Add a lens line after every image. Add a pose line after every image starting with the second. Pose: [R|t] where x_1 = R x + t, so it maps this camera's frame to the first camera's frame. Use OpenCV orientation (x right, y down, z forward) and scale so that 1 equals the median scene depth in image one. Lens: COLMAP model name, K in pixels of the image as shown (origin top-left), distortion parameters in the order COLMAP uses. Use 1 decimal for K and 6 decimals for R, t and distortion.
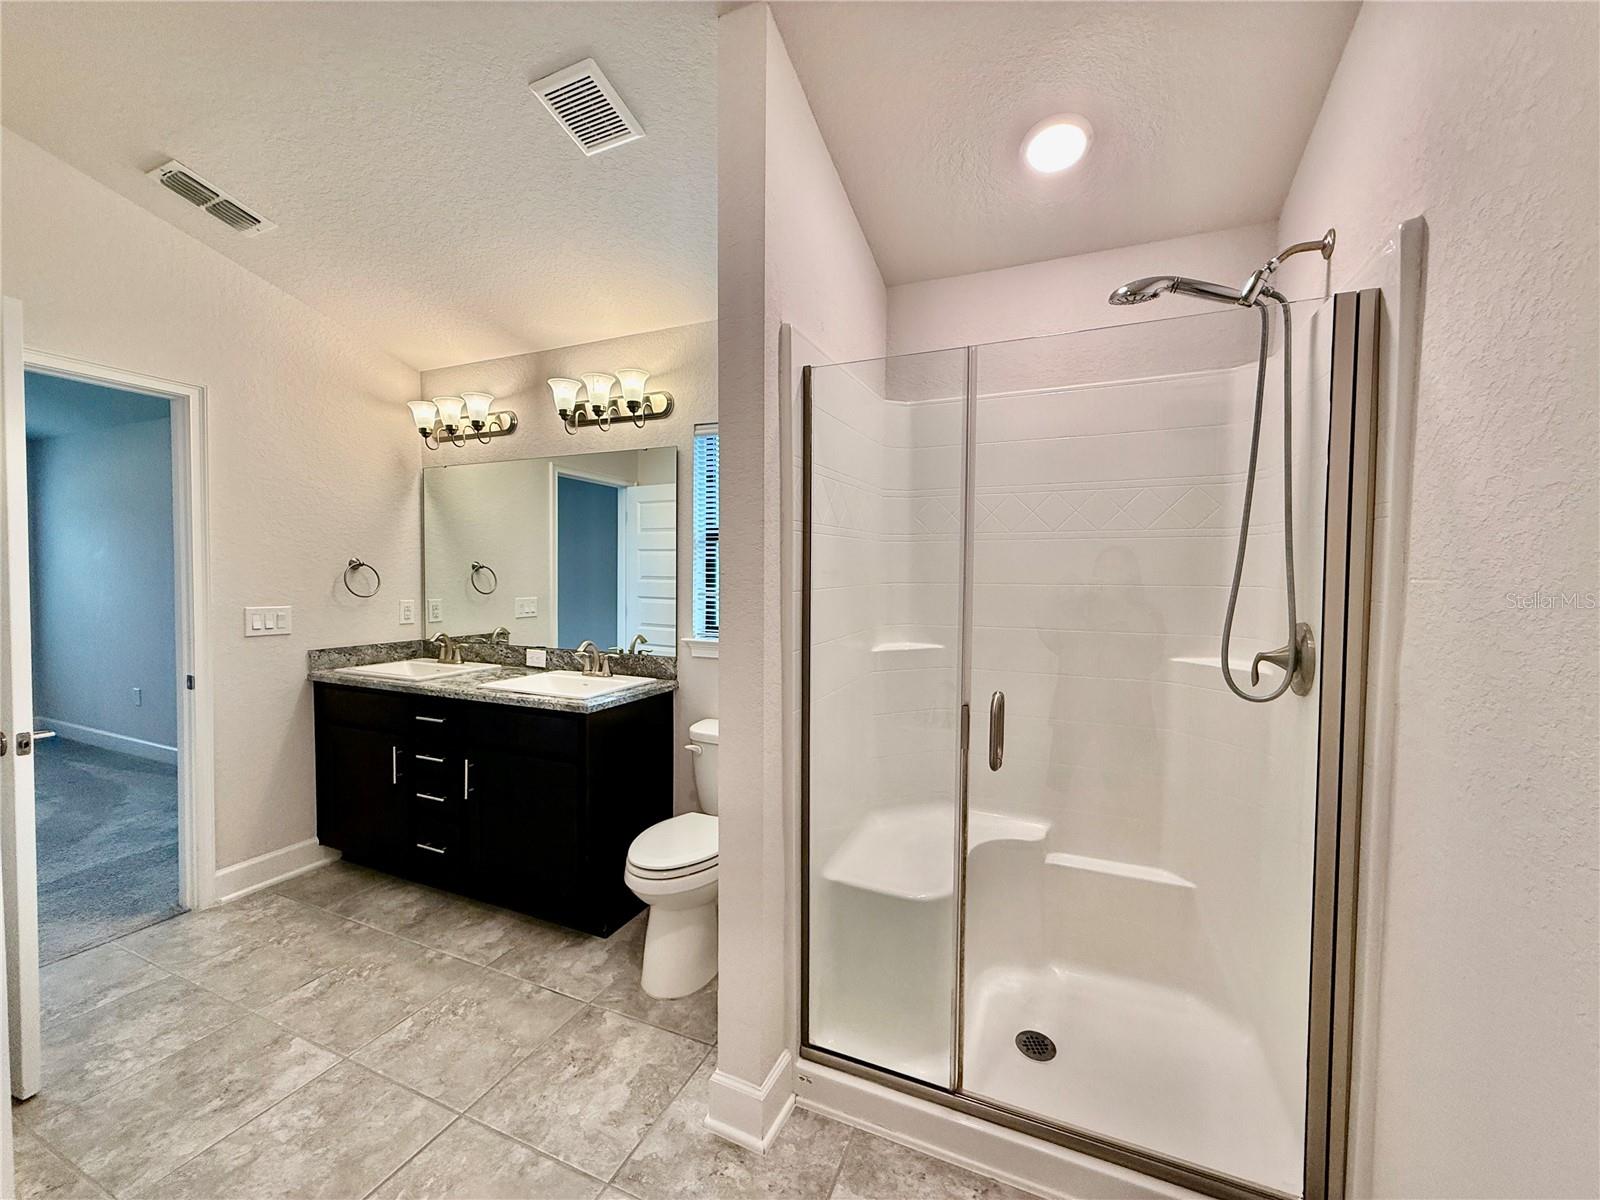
lens RADIAL K [[635.0, 0, 797.6], [0, 635.0, 596.6], [0, 0, 1]] dist [-0.003725, 0.000859]
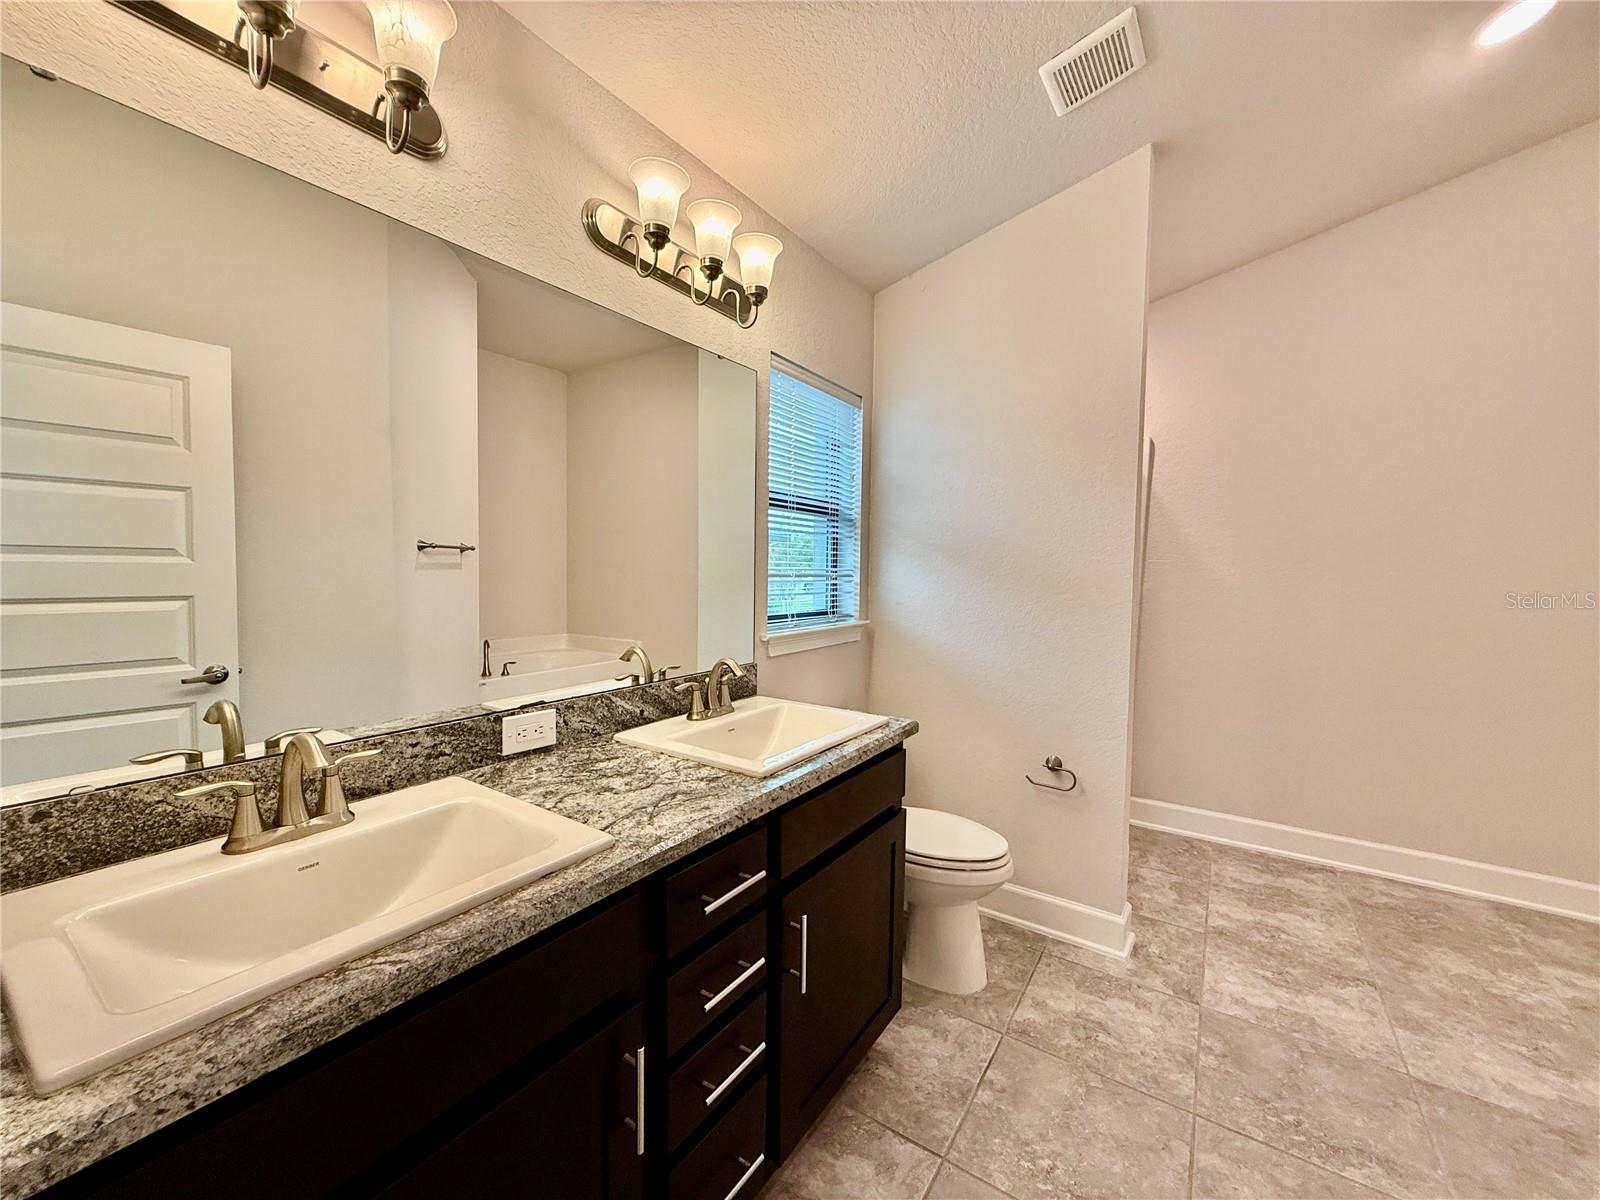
lens RADIAL K [[635.0, 0, 798.2], [0, 635.0, 595.0], [0, 0, 1]] dist [-0.003725, 0.000859]
pose [[0.188757, -0.052442, 0.980623, -1.353437], [0.029016, 0.998435, 0.047809, -0.024087], [-0.981595, 0.019430, 0.189983, 1.222109]]
